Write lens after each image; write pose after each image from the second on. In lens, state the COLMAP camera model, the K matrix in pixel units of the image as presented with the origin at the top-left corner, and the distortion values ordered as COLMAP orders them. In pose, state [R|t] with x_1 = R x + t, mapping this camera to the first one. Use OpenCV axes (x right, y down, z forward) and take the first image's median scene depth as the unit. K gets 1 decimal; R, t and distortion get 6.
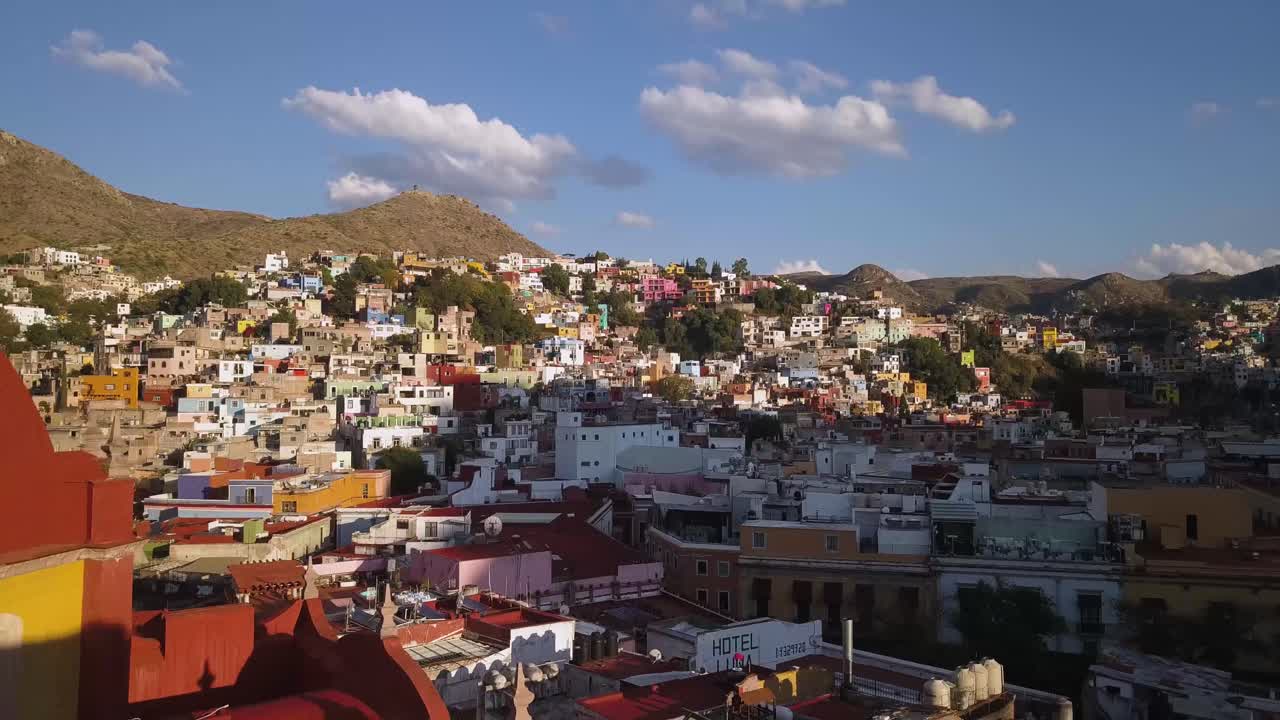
lens RADIAL K [[955.2, 0, 640.0], [0, 955.2, 360.0], [0, 0, 1]] dist [-0.077700, -0.004065]
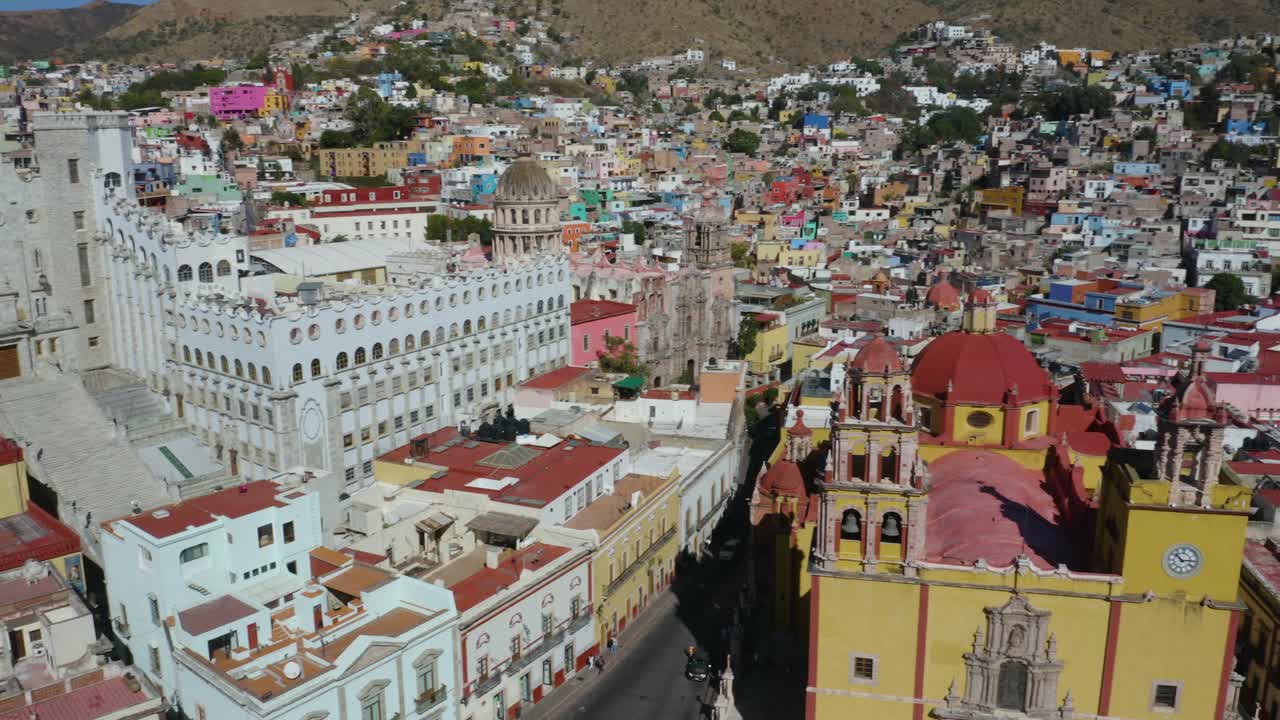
lens RADIAL K [[955.2, 0, 640.0], [0, 955.2, 360.0], [0, 0, 1]] dist [-0.077700, -0.004065]
pose [[0.653454, 0.164063, -0.738973, 0.116598], [0.028391, 0.970231, 0.240511, -0.082696], [0.756434, -0.178143, 0.629343, -0.258682]]
